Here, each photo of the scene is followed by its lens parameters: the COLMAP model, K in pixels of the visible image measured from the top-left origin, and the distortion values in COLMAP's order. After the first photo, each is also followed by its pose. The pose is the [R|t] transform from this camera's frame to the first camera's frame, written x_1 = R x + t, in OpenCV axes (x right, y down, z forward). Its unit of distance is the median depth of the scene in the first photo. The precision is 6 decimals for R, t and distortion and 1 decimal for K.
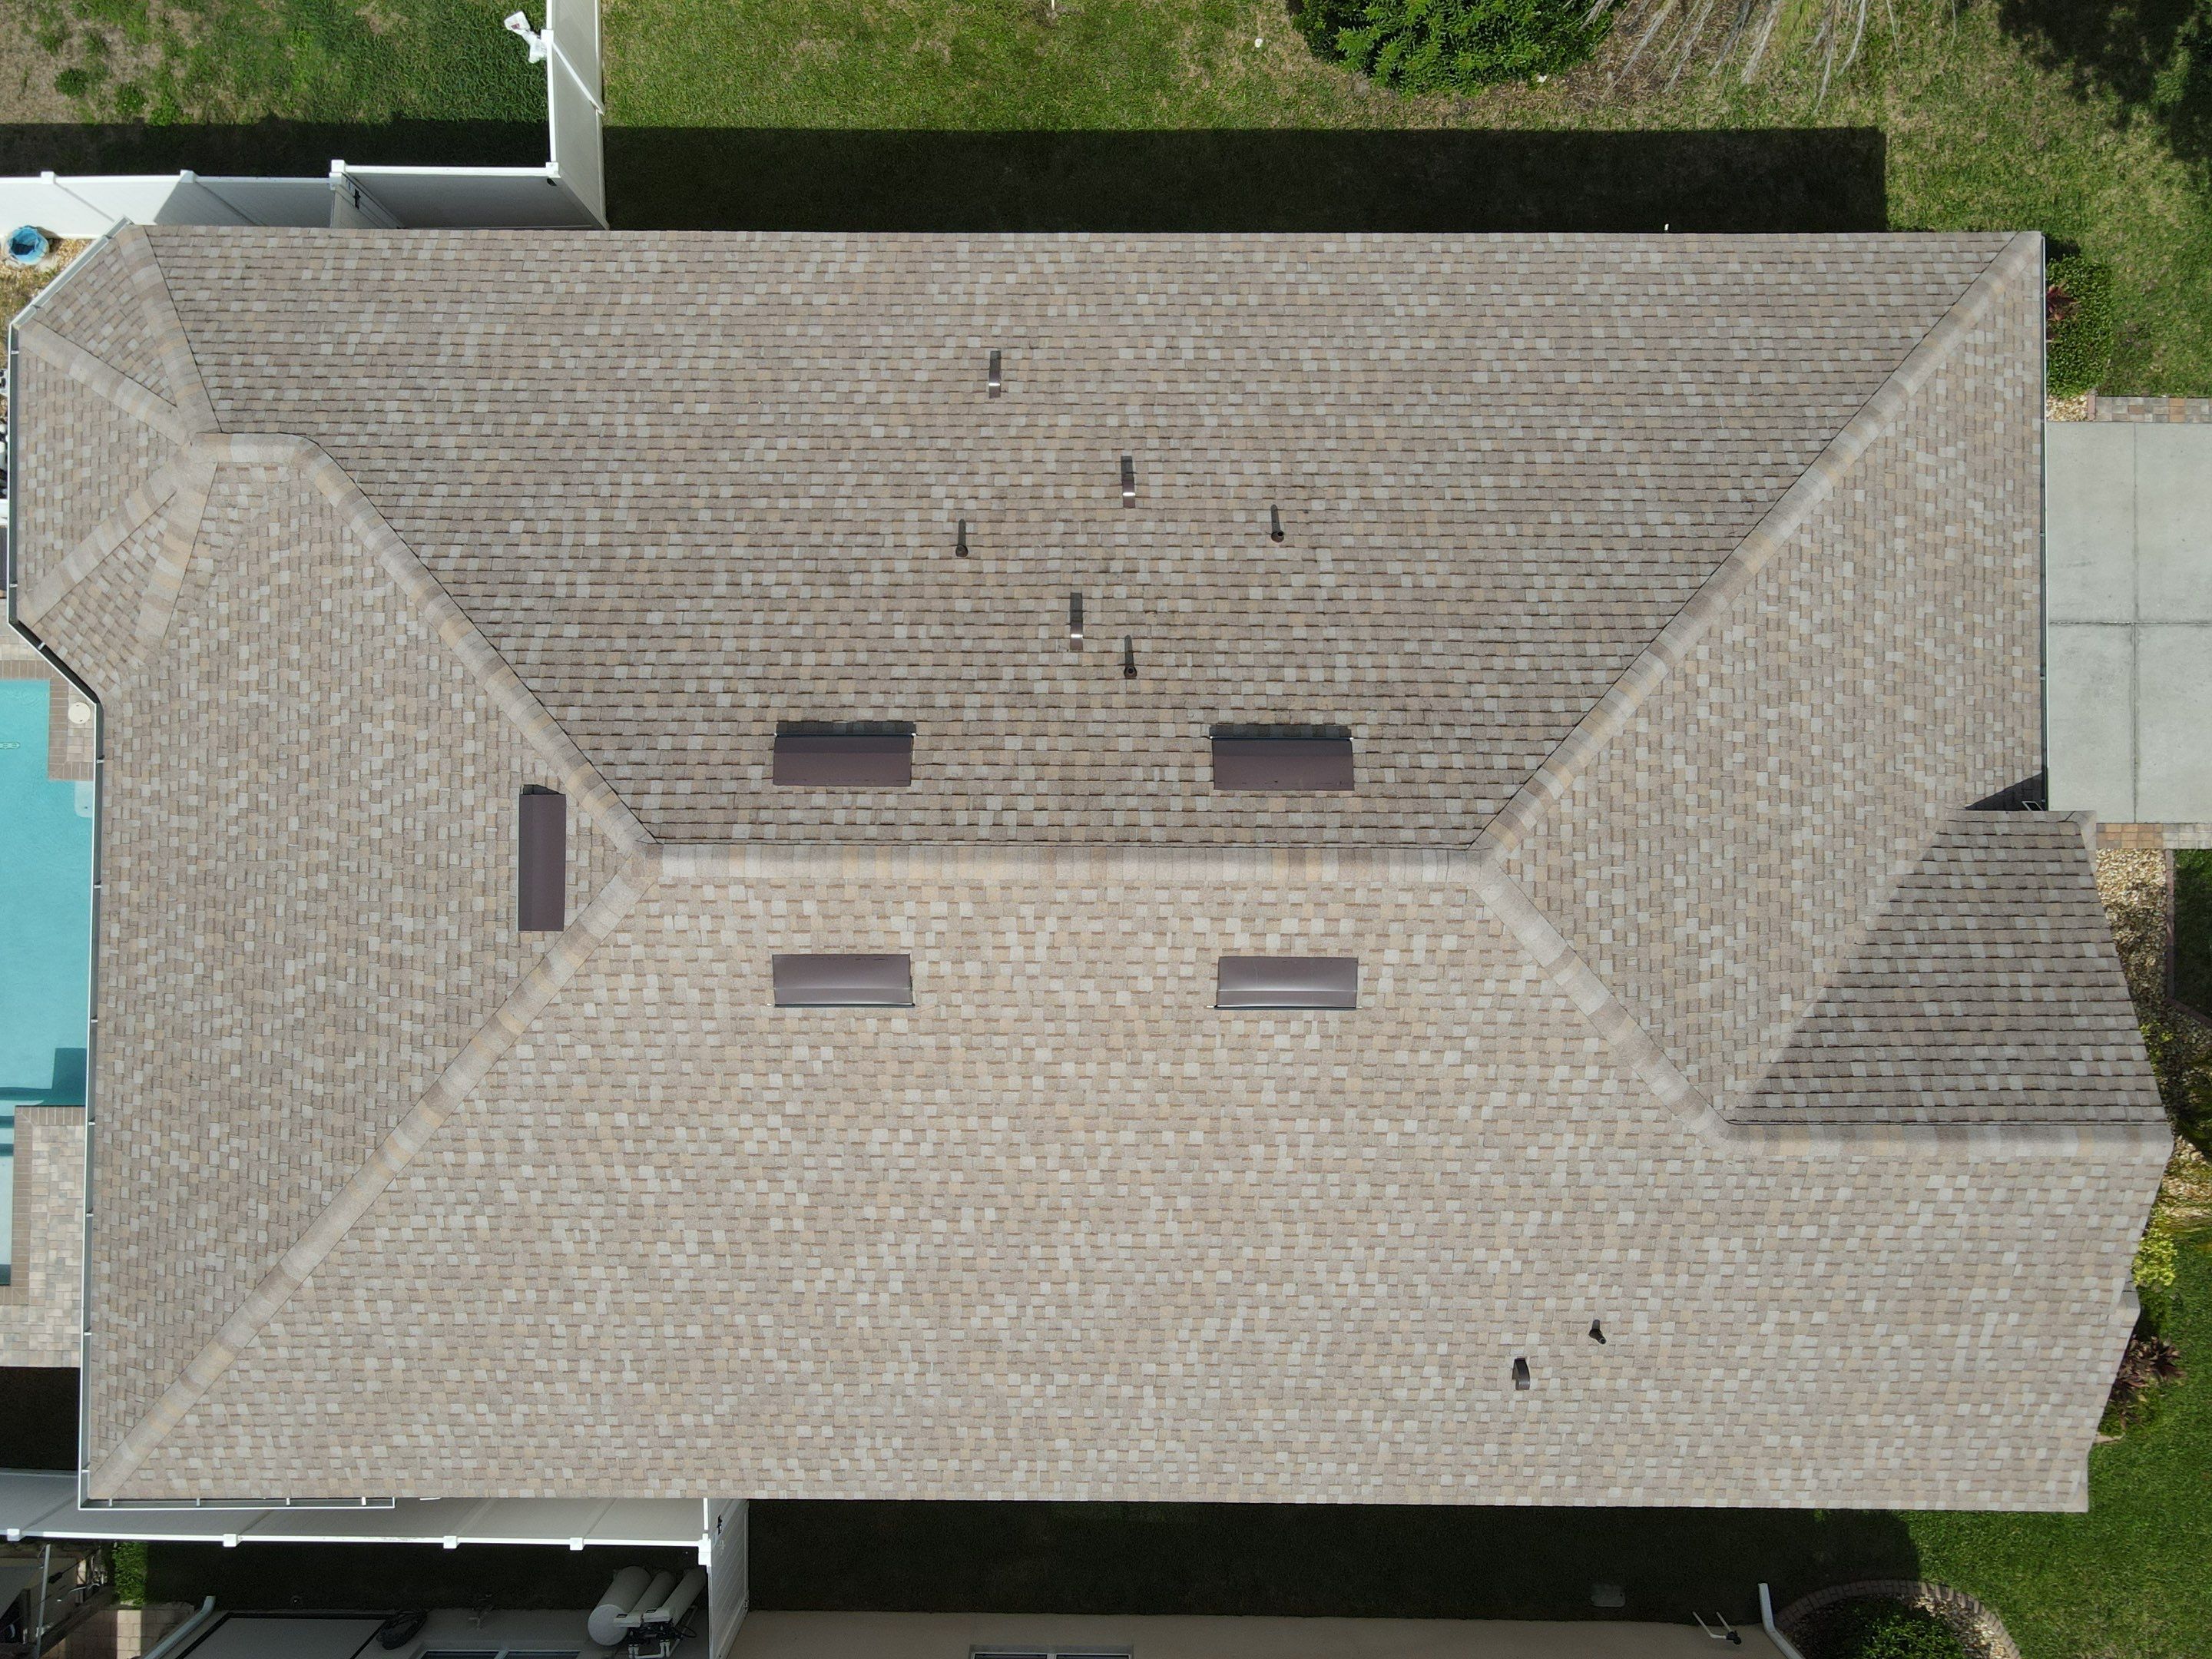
lens RADIAL K [[1622.9, 0, 1076.3], [0, 1622.9, 807.6], [0, 0, 1]] dist [-0.013092, 0.052091]
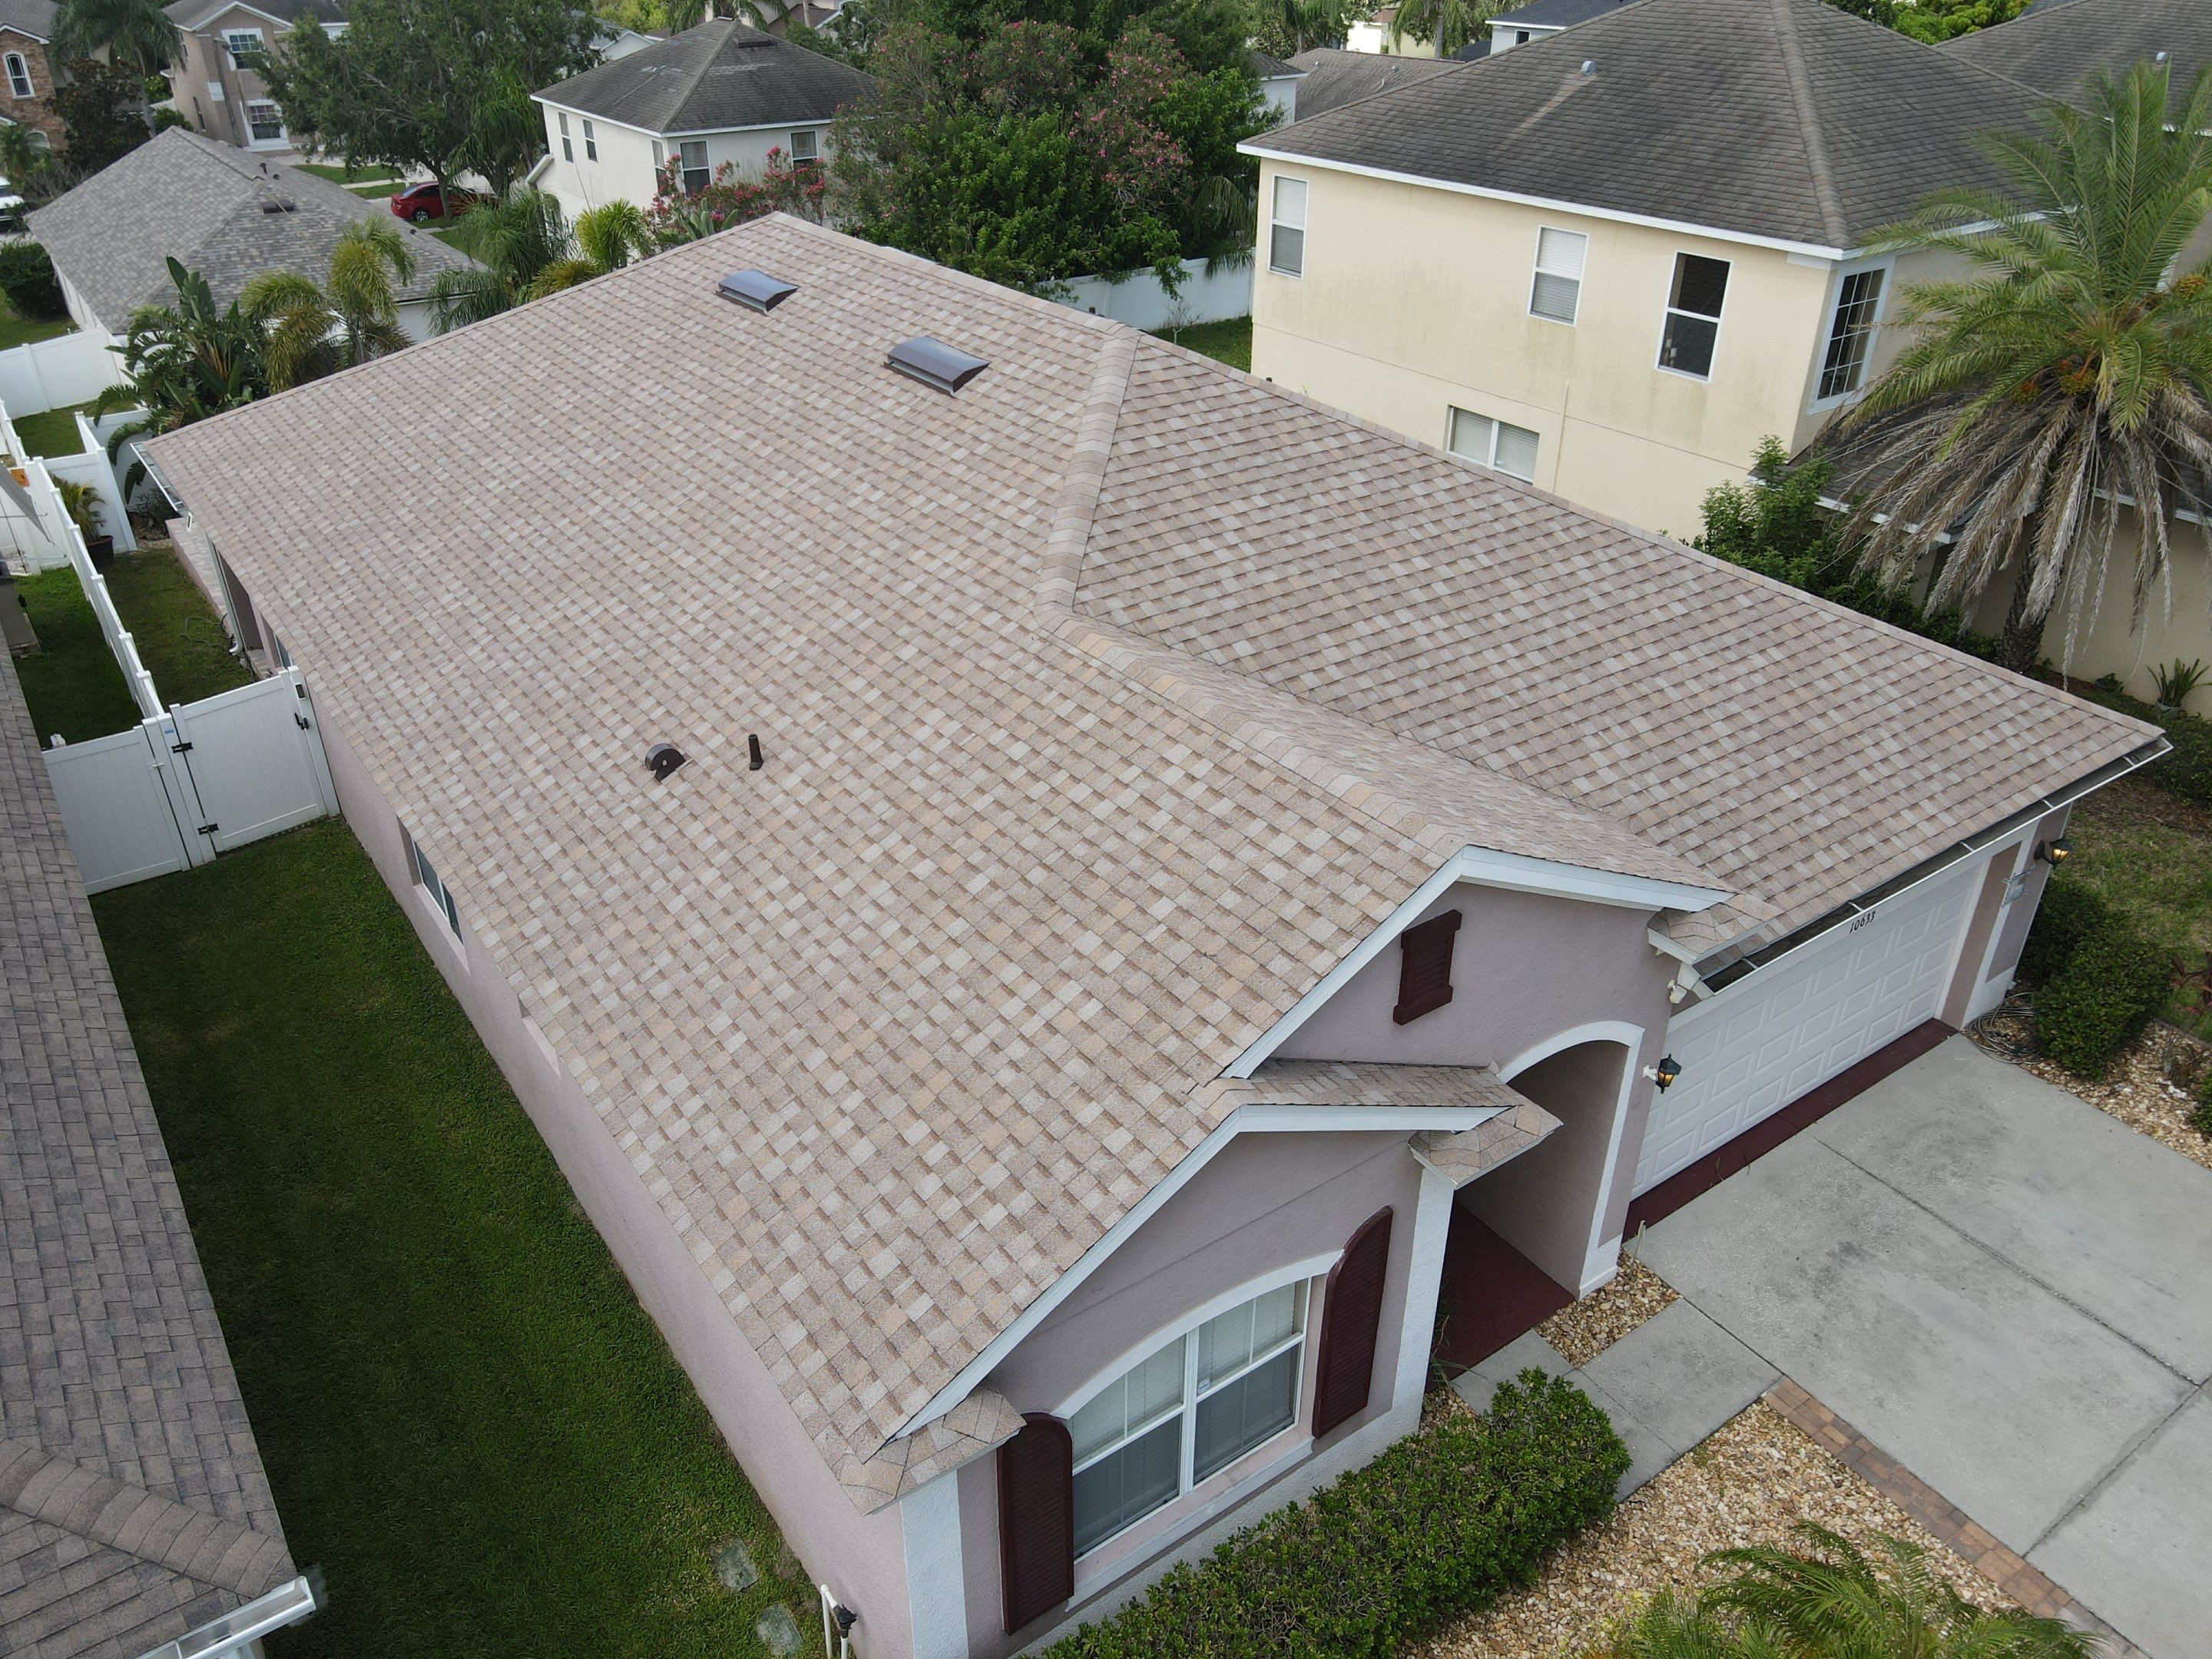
lens RADIAL K [[1616.7, 0, 1072.7], [0, 1616.7, 815.9], [0, 0, 1]] dist [-0.008738, 0.027663]
pose [[0.571718, 0.413778, -0.708468, 0.956056], [-0.820211, 0.309087, -0.481372, 0.578033], [0.019797, 0.856302, 0.516096, 0.639745]]
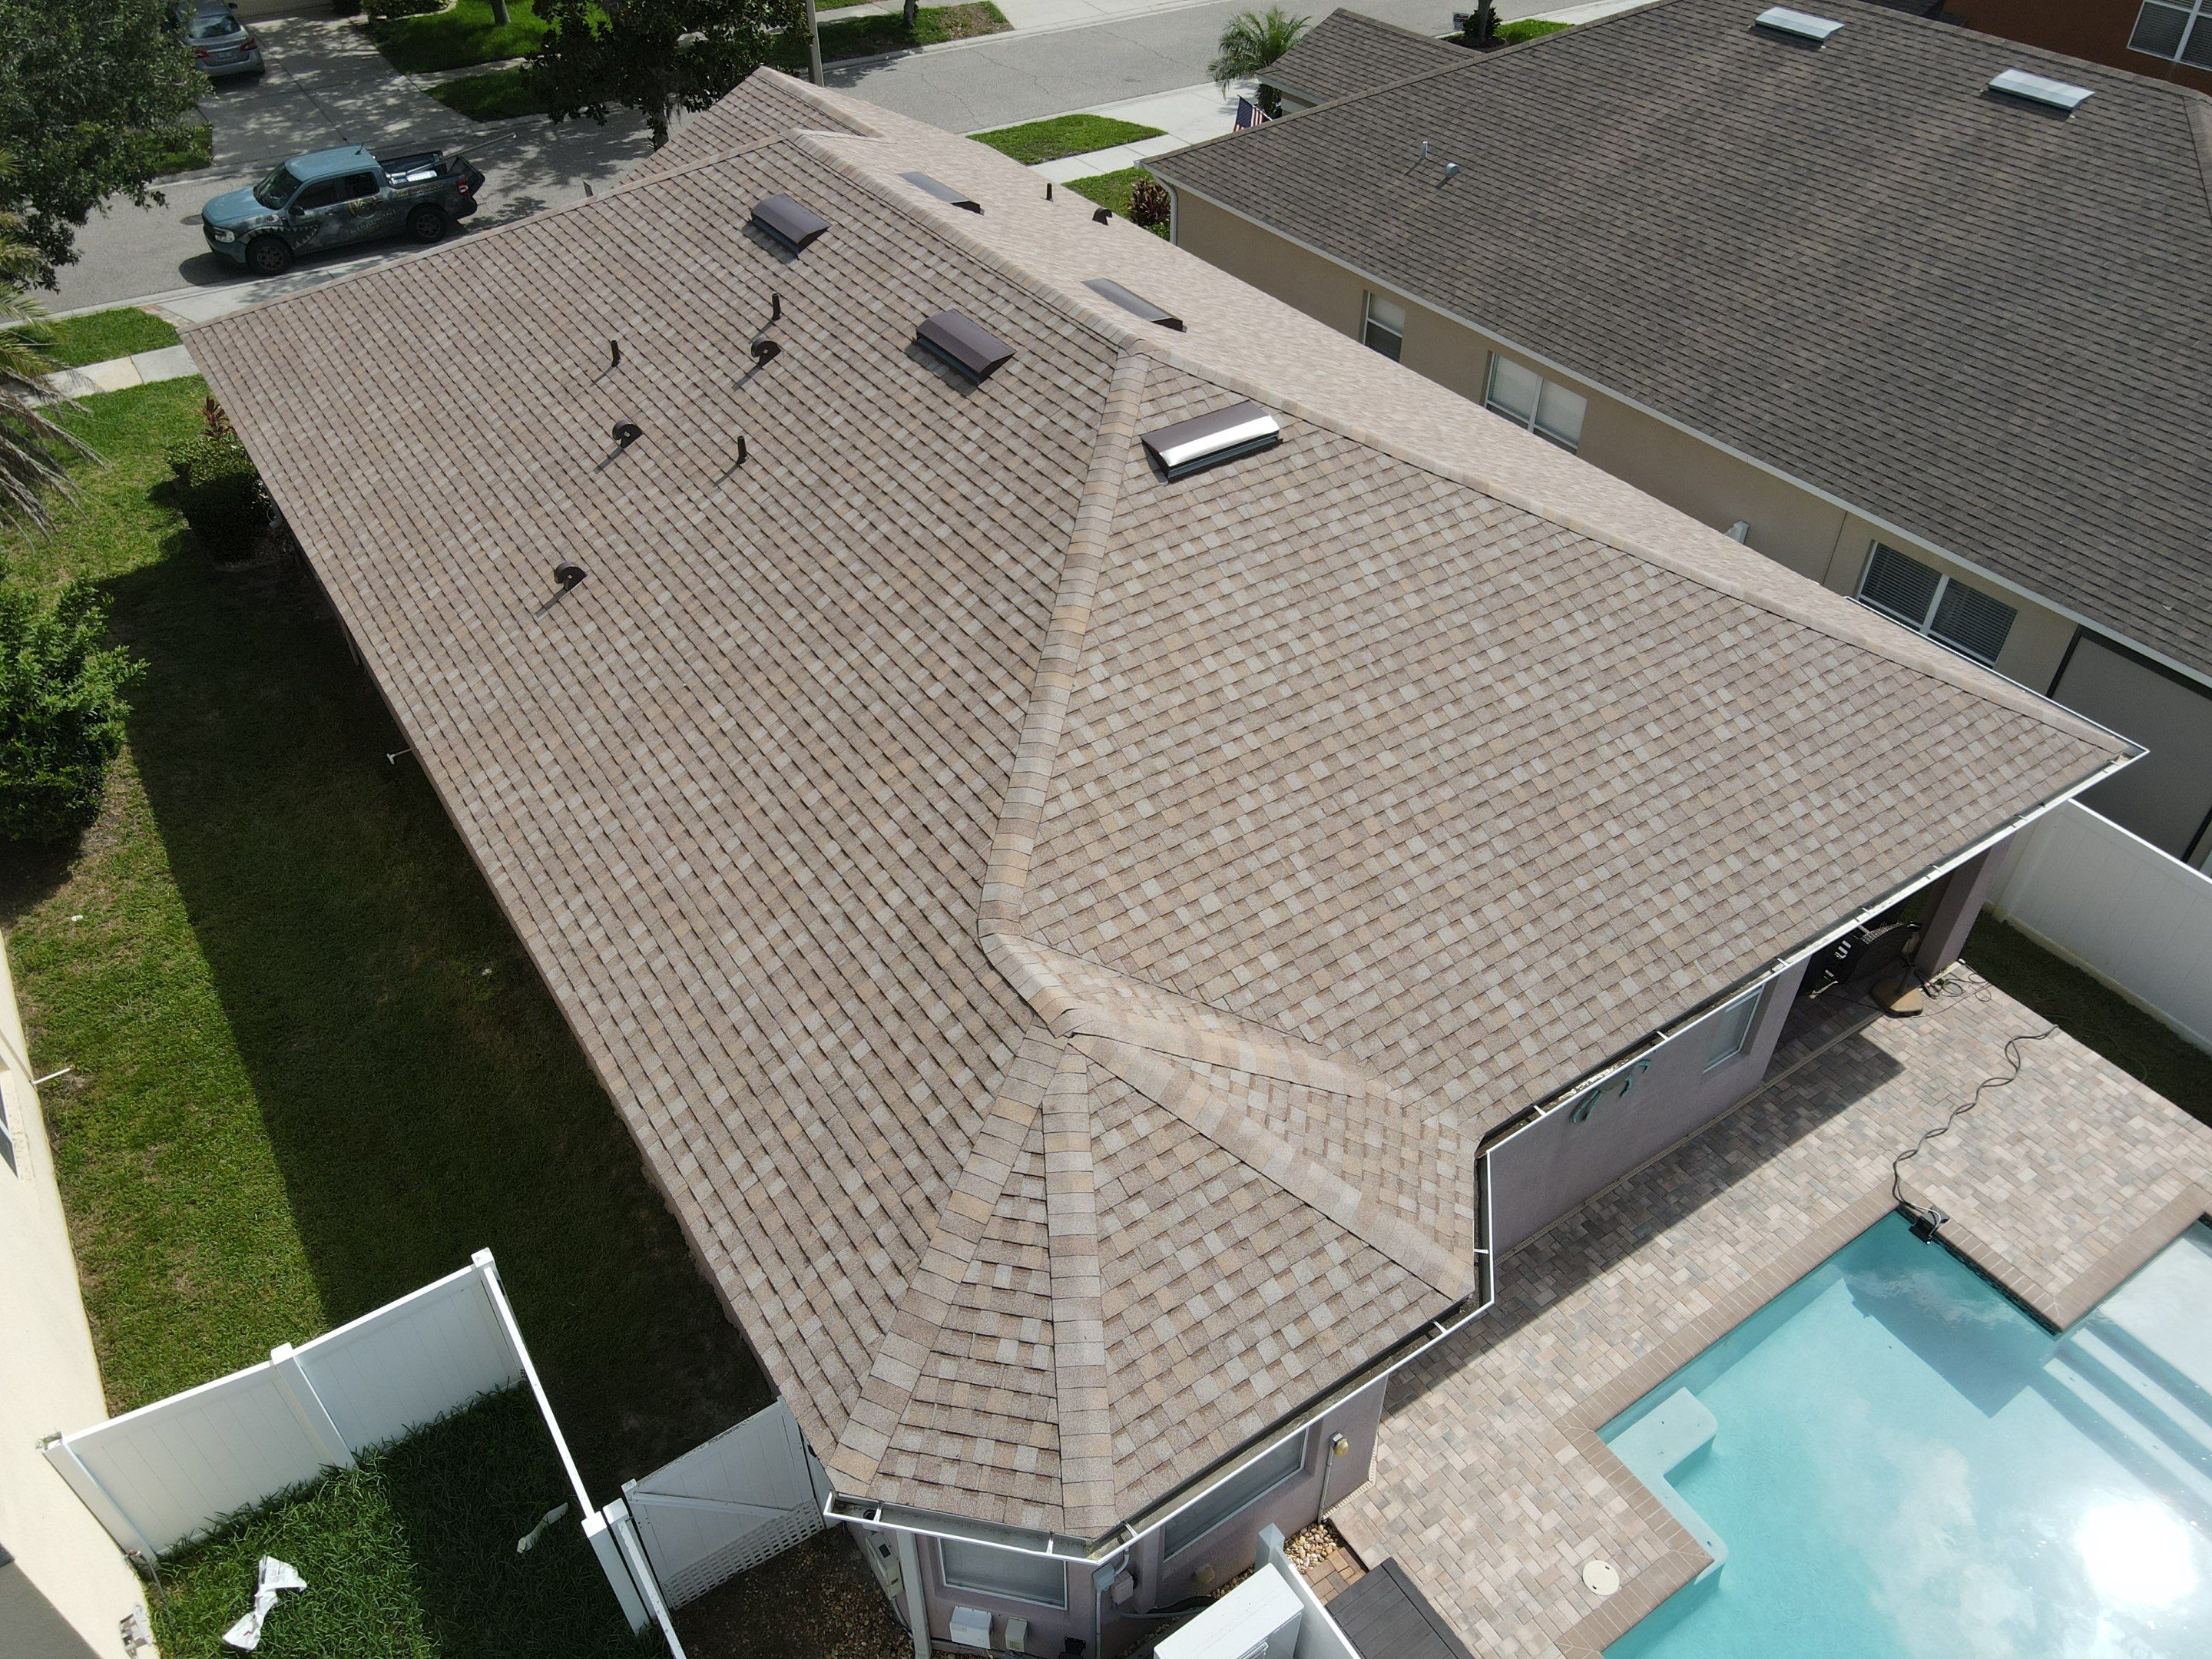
lens RADIAL K [[1622.9, 0, 1075.4], [0, 1622.9, 823.3], [0, 0, 1]] dist [-0.013092, 0.052091]
pose [[-0.552034, -0.530759, 0.643081, -0.950900], [0.833819, -0.349589, 0.427239, -0.490414], [-0.001947, 0.772064, 0.635542, 0.505255]]
